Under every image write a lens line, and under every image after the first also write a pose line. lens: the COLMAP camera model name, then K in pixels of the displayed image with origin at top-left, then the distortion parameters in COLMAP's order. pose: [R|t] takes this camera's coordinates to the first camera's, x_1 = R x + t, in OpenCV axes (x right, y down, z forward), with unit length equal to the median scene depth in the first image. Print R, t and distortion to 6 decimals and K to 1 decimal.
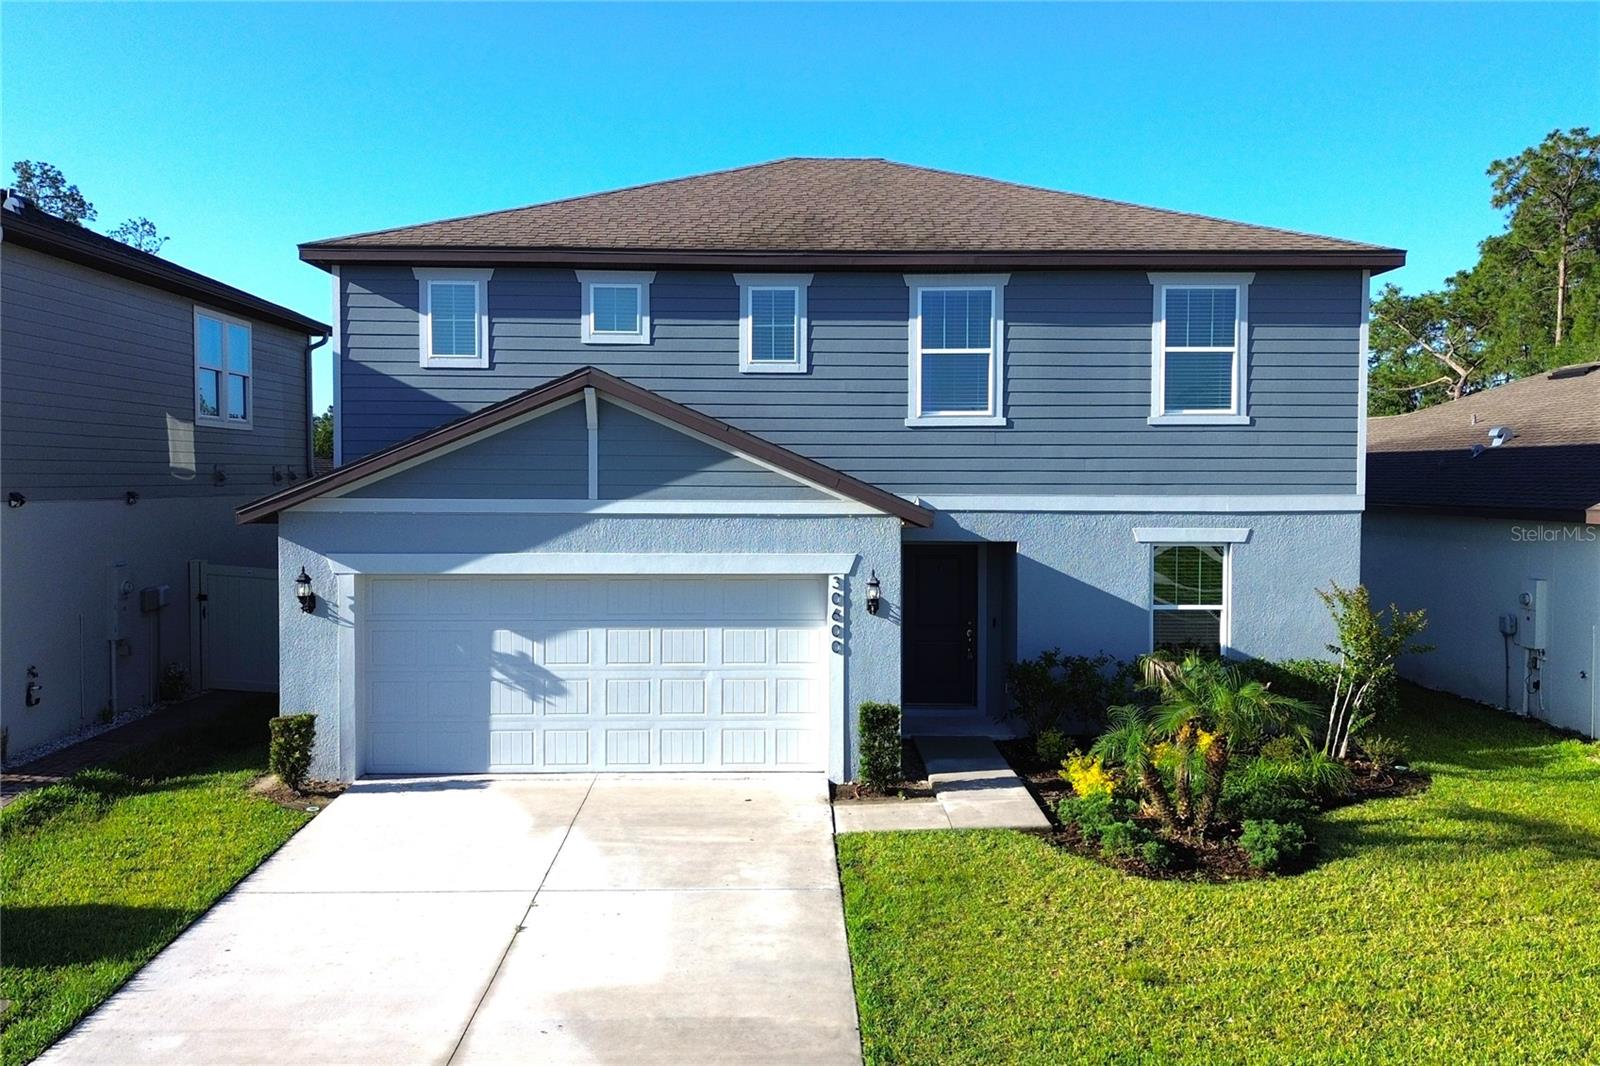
lens RADIAL K [[1352.6, 0, 796.2], [0, 1352.6, 533.0], [0, 0, 1]] dist [0.079594, -0.089567]
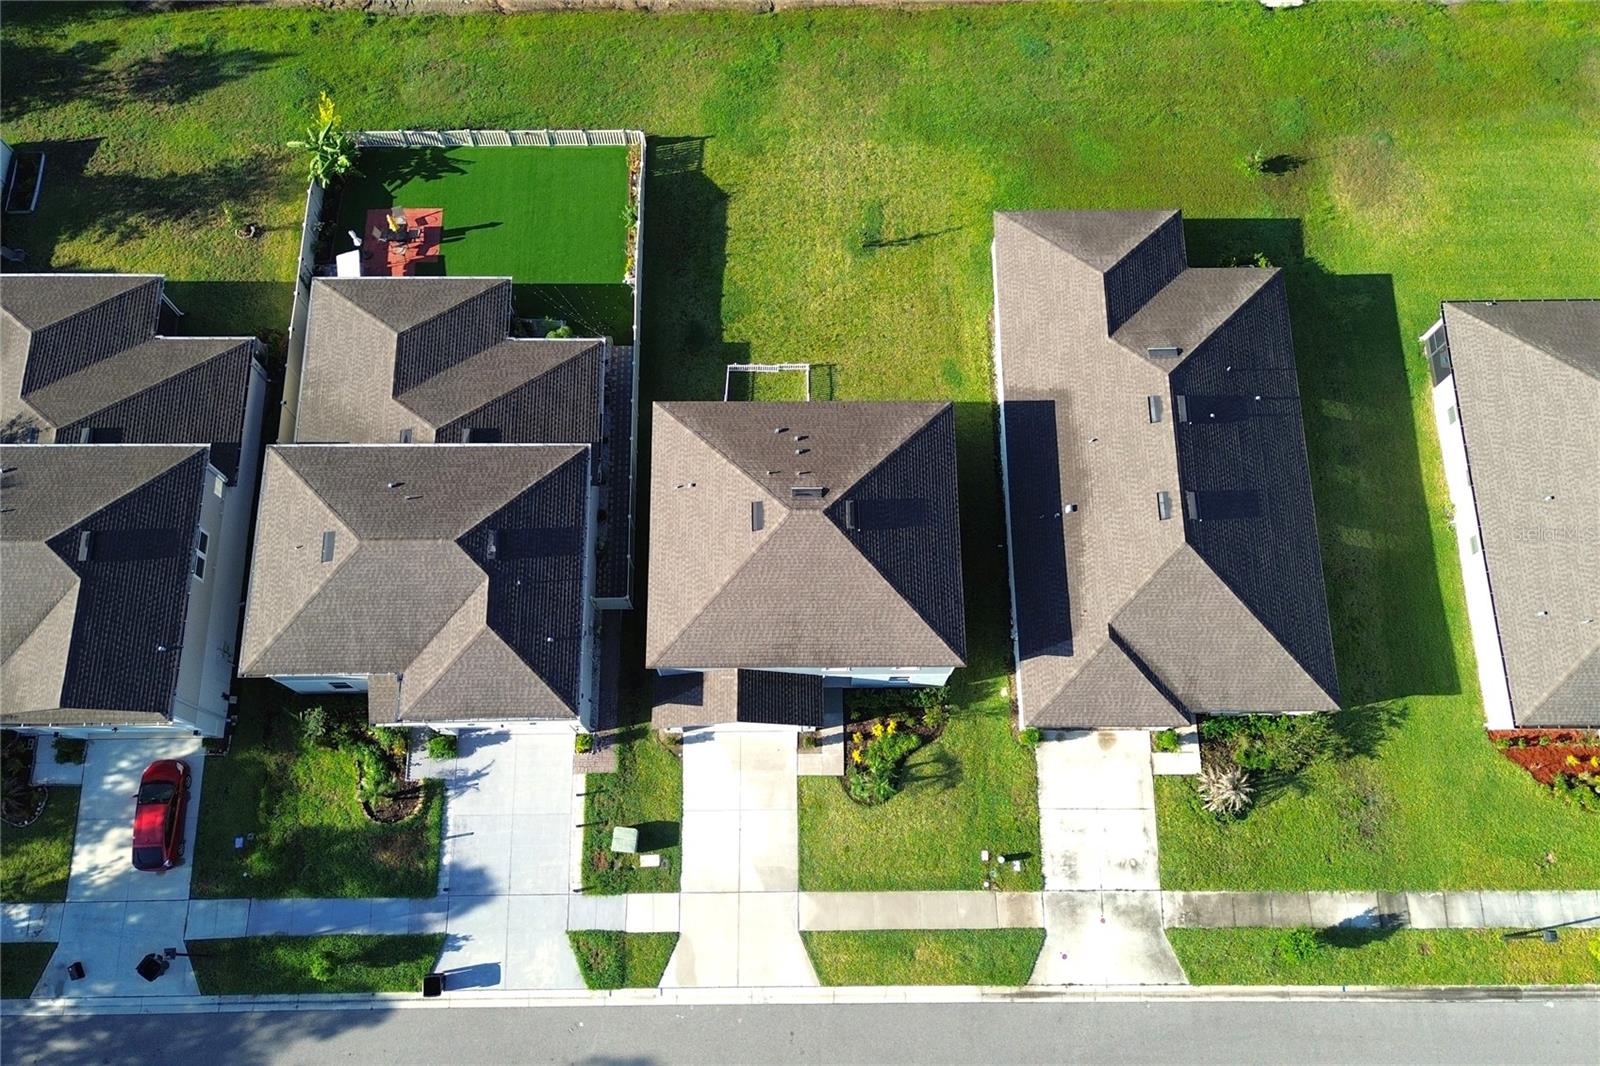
lens RADIAL K [[1352.6, 0, 794.5], [0, 1352.6, 531.5], [0, 0, 1]] dist [0.079594, -0.089567]
pose [[0.999974, 0.007157, -0.001111, 0.015194], [-0.001506, 0.355587, 0.934642, -3.817237], [0.007084, -0.934616, 0.355588, 0.107239]]
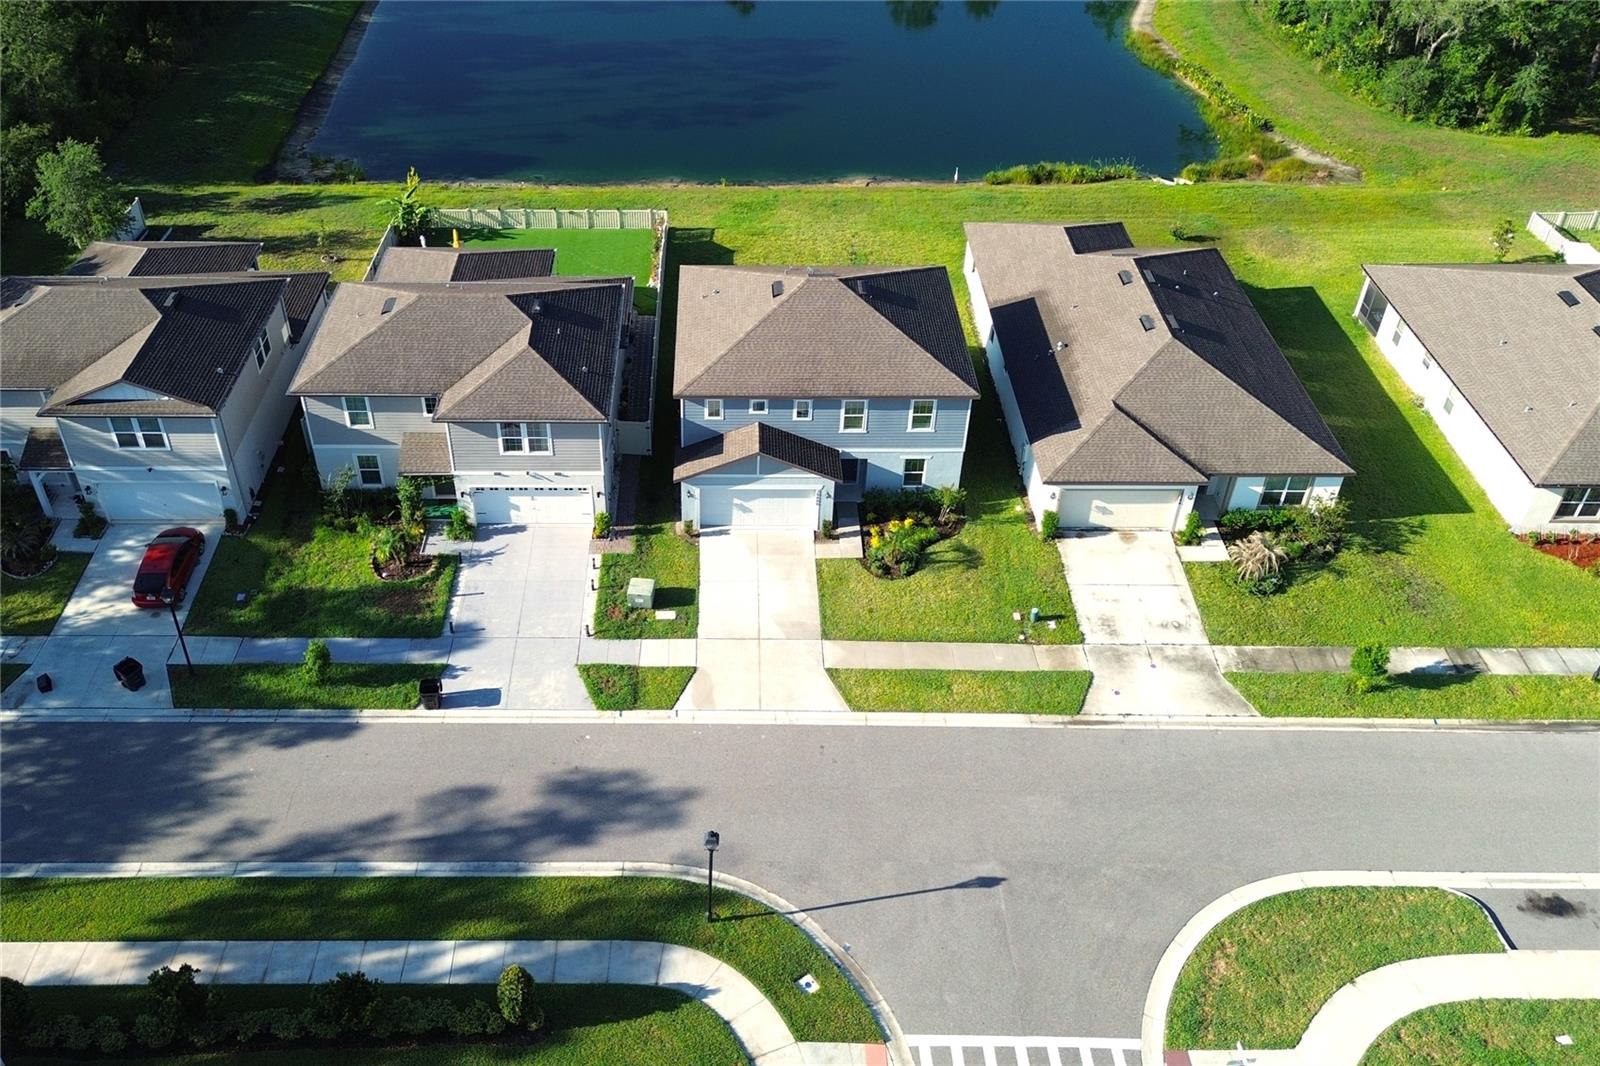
lens RADIAL K [[1352.6, 0, 717.6], [0, 1352.6, 523.3], [0, 0, 1]] dist [0.079594, -0.089567]
pose [[0.999812, 0.010105, -0.016552, -0.197523], [0.001381, 0.814250, 0.580512, -2.176984], [0.019344, -0.580426, 0.814083, -2.289422]]
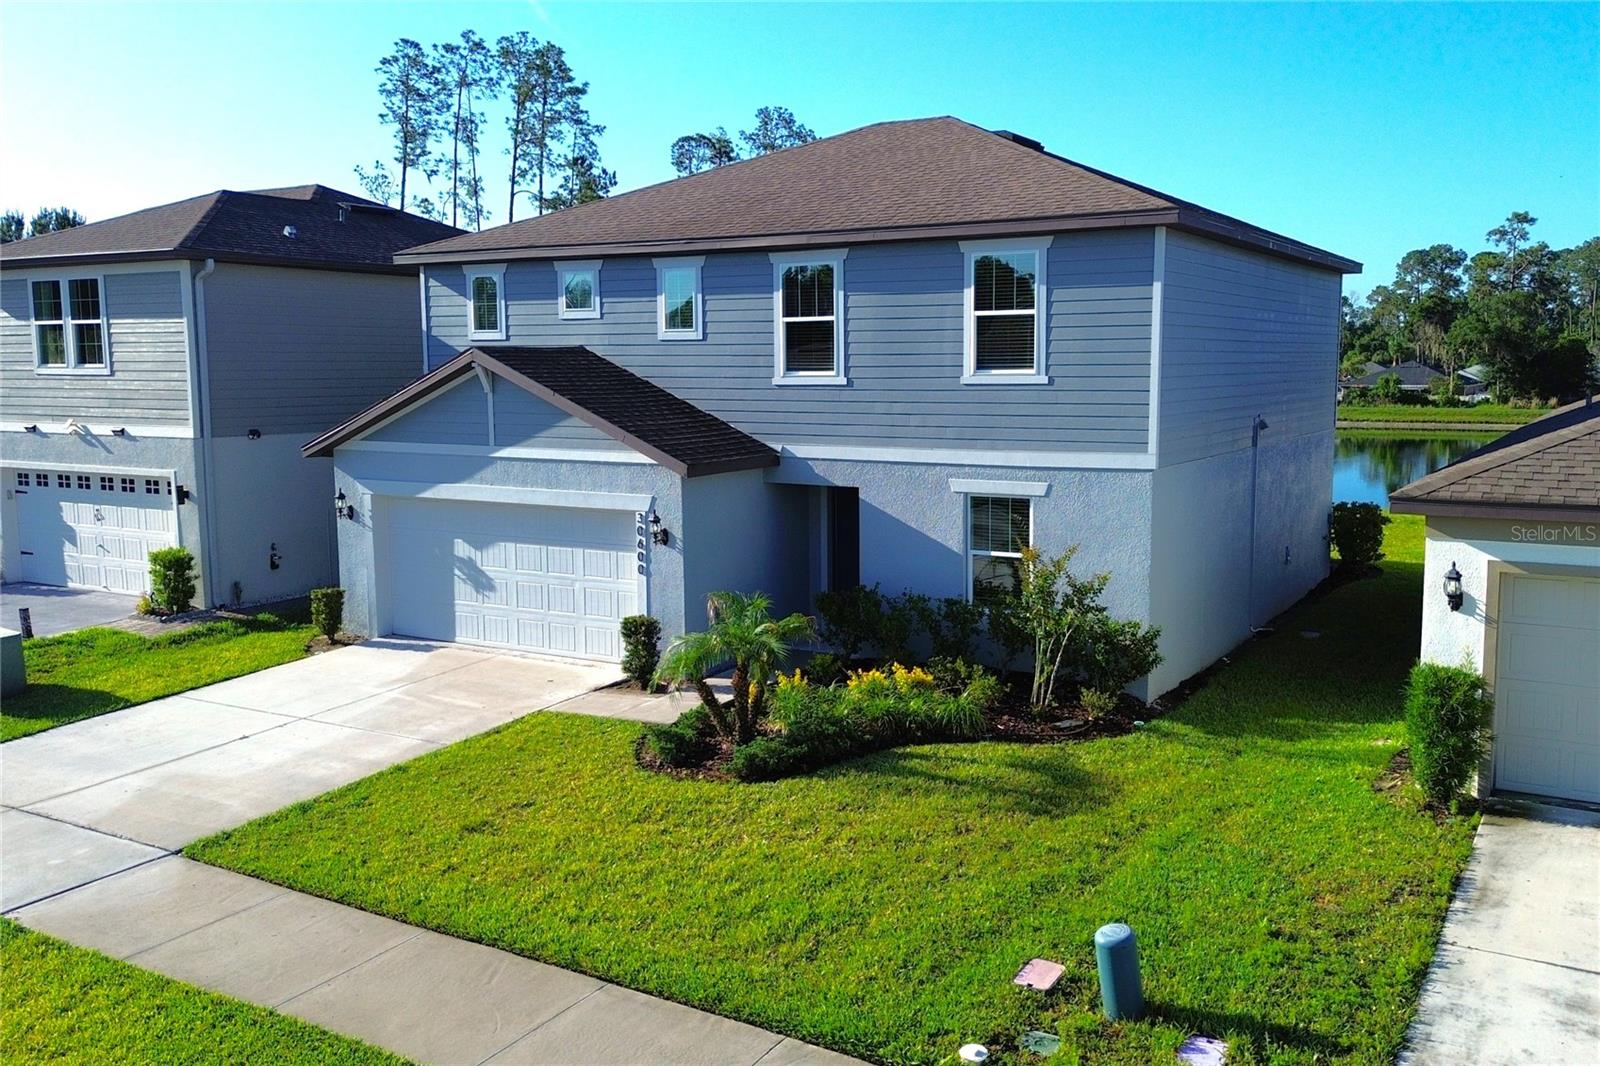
lens RADIAL K [[1352.6, 0, 859.9], [0, 1352.6, 551.3], [0, 0, 1]] dist [0.079594, -0.089567]
pose [[0.860695, 0.063661, -0.505125, 0.821614], [-0.014273, 0.994779, 0.101052, -0.060941], [0.508920, -0.079765, 0.857110, 0.028658]]
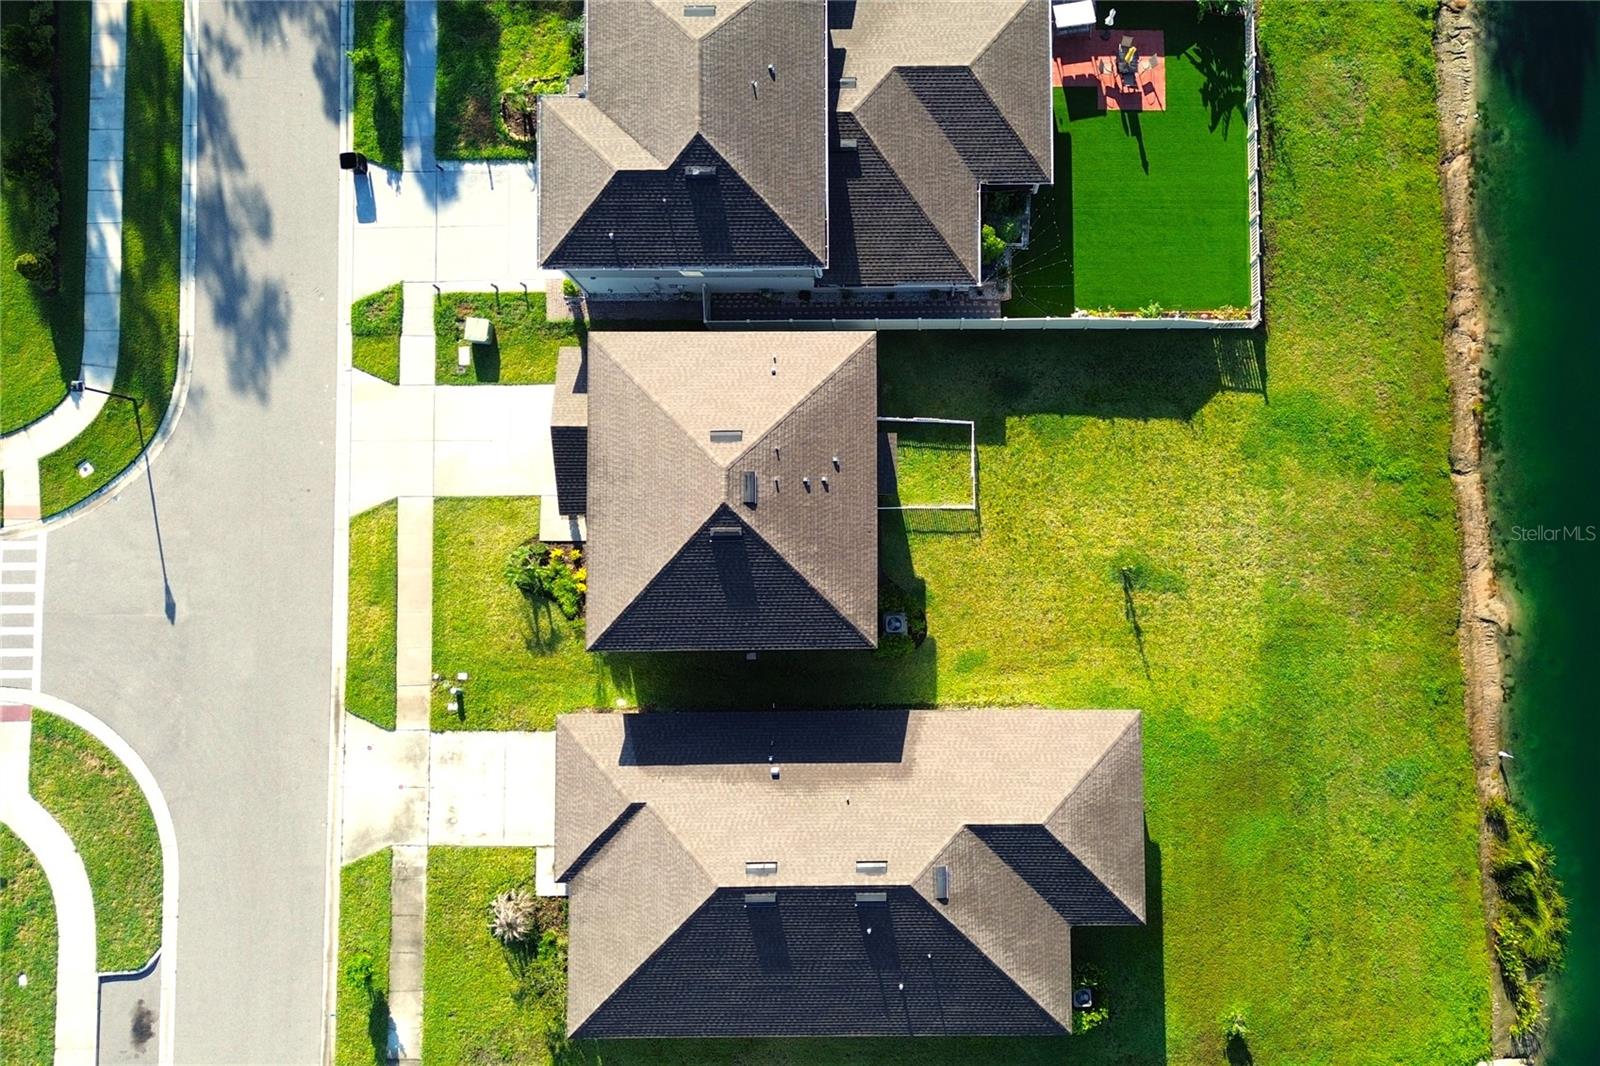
lens RADIAL K [[1352.6, 0, 909.7], [0, 1352.6, 525.5], [0, 0, 1]] dist [0.079594, -0.089567]
pose [[-0.008593, 0.997609, -0.068571, 0.388741], [-0.047070, 0.068094, 0.996568, -3.970656], [0.998855, 0.011791, 0.046372, 1.786342]]
